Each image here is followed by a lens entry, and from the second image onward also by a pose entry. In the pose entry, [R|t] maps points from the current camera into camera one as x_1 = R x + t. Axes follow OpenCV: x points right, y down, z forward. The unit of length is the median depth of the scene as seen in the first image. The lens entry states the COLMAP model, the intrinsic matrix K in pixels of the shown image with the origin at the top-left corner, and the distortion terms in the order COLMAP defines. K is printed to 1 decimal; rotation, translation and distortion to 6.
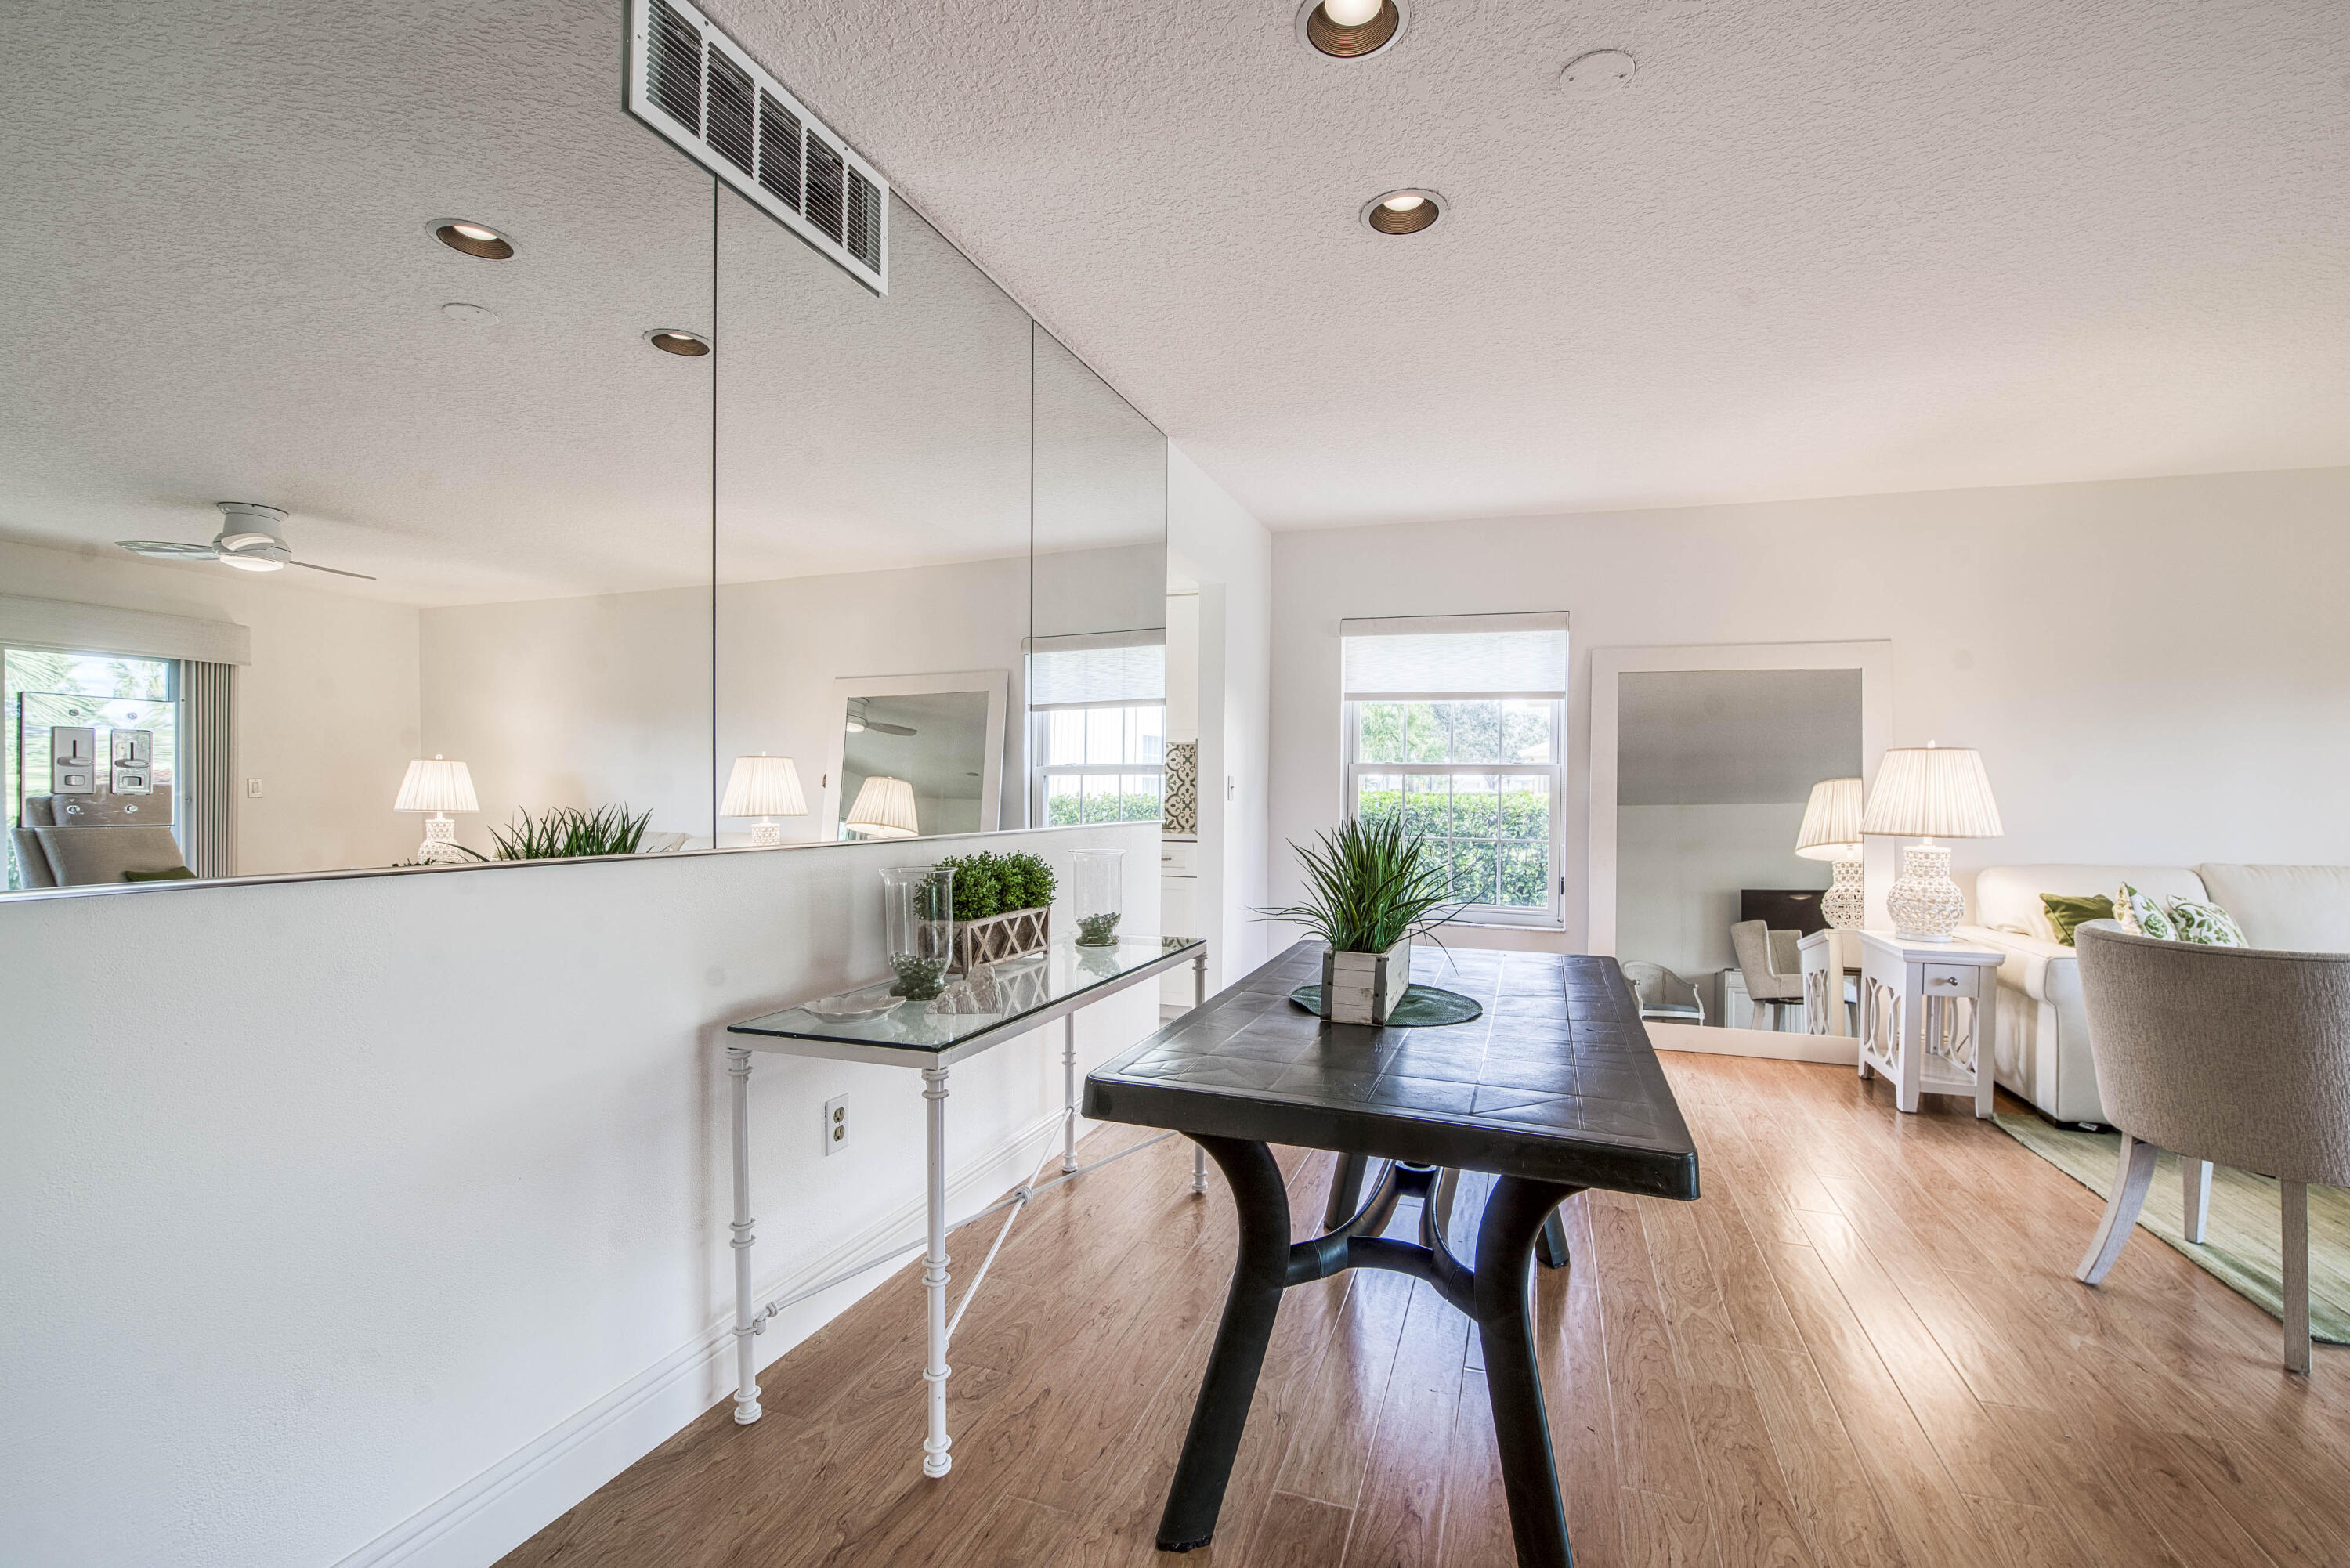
lens RADIAL K [[1010.5, 0, 1180.7], [0, 1010.5, 773.0], [0, 0, 1]] dist [-0.026112, -0.000036]
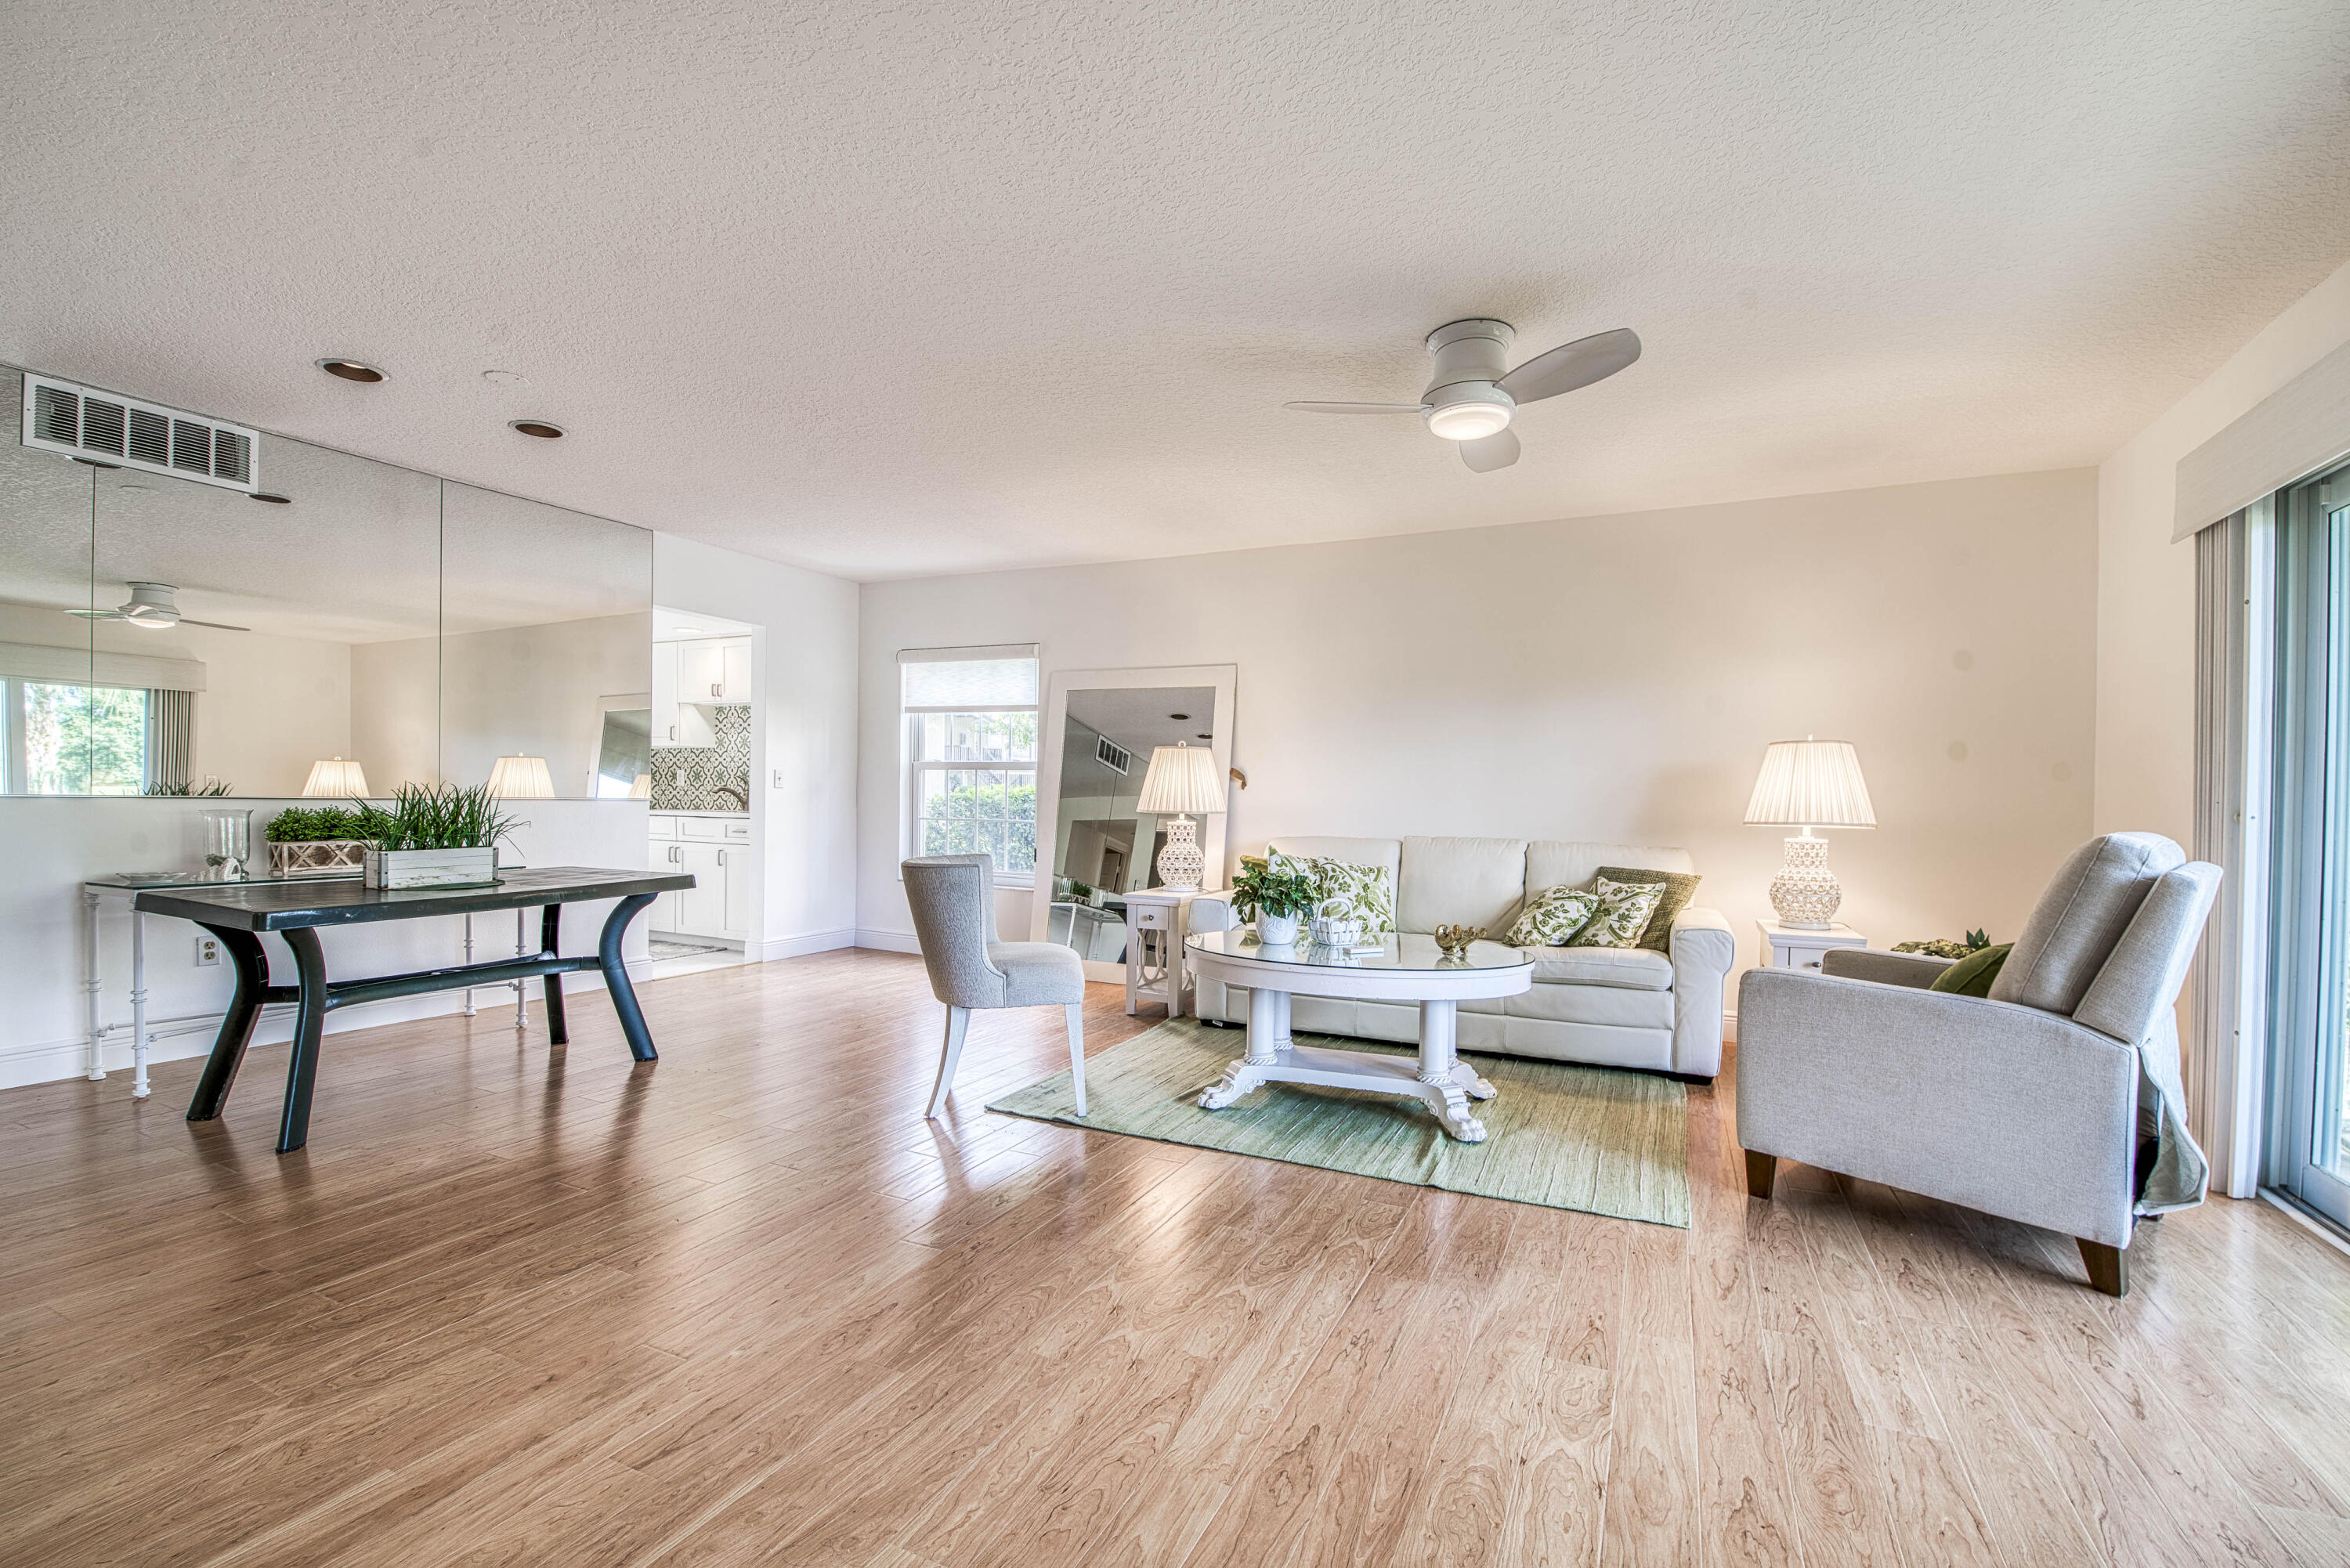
lens RADIAL K [[1001.8, 0, 1211.1], [0, 1001.8, 796.8], [0, 0, 1]] dist [-0.028403, -0.000151]
pose [[0.995758, 0.002734, -0.091974, 0.740508], [-0.001170, 0.999854, 0.017058, 0.015129], [0.092007, -0.016878, 0.995615, -0.271959]]
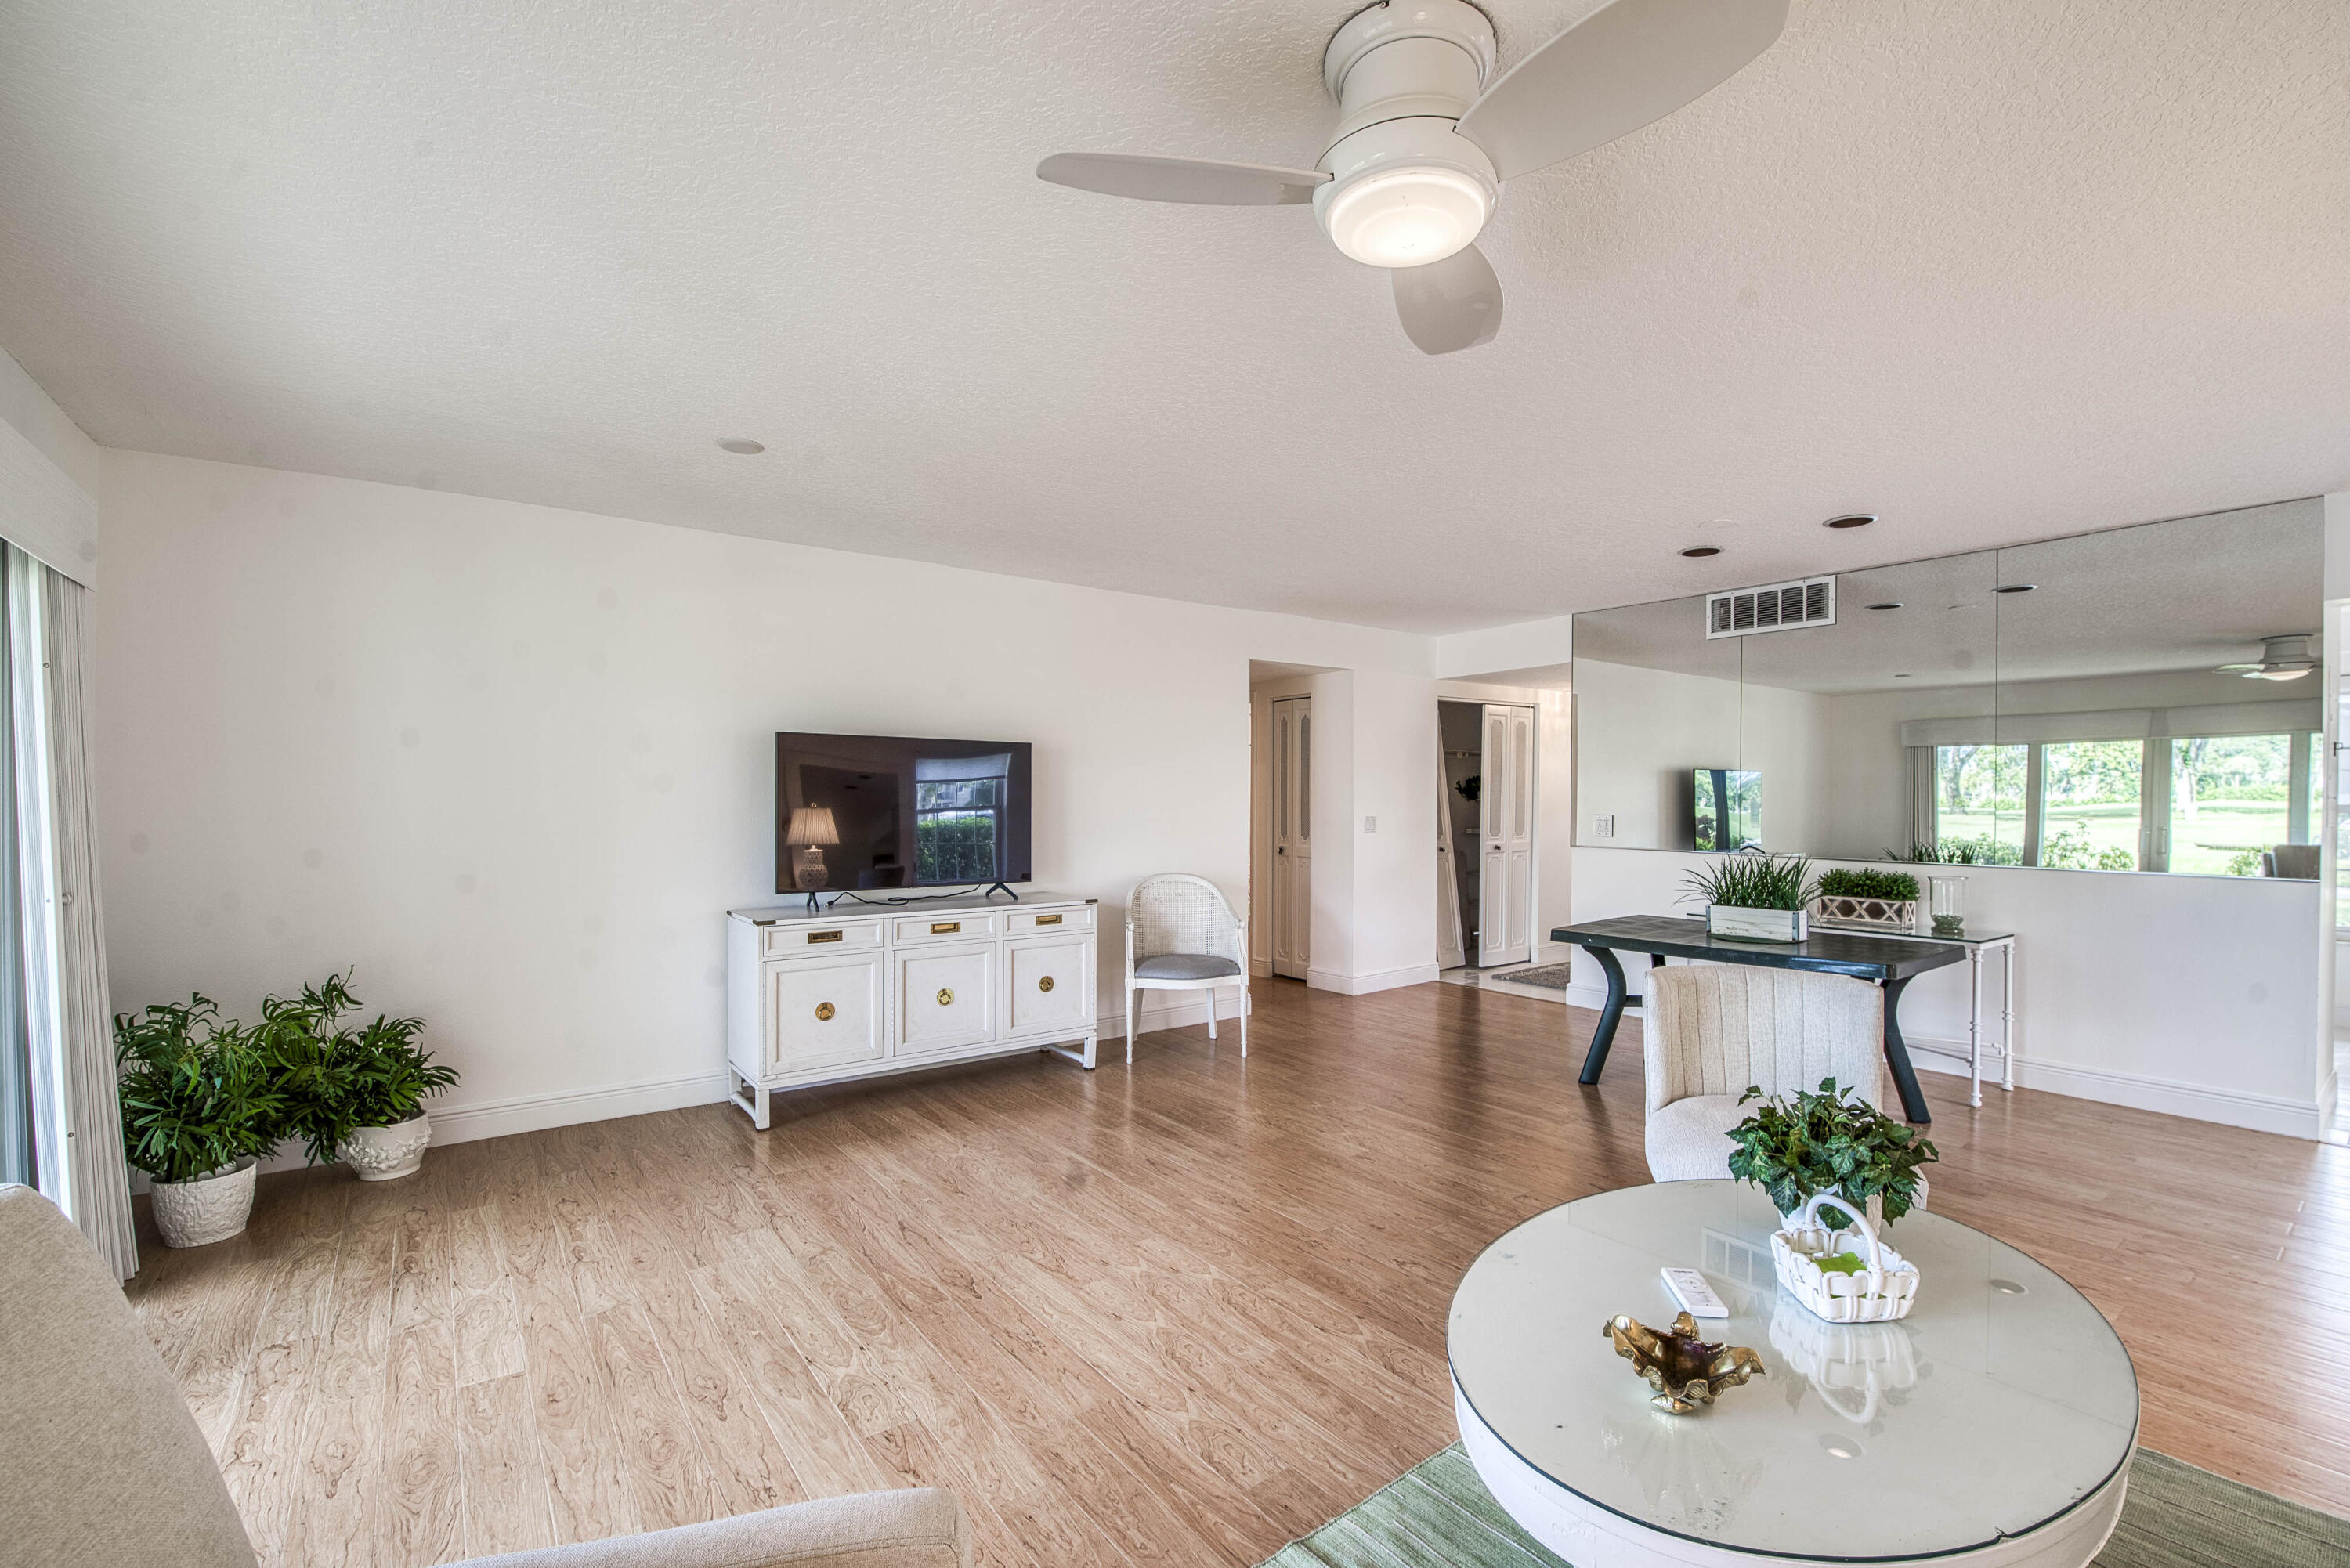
lens RADIAL K [[1001.8, 0, 1211.1], [0, 1001.8, 796.8], [0, 0, 1]] dist [-0.028403, -0.000151]
pose [[-0.536427, -0.008111, -0.843908, 1.142270], [0.001966, 0.999939, -0.010860, -0.026336], [0.843944, -0.007485, -0.536378, 0.480531]]
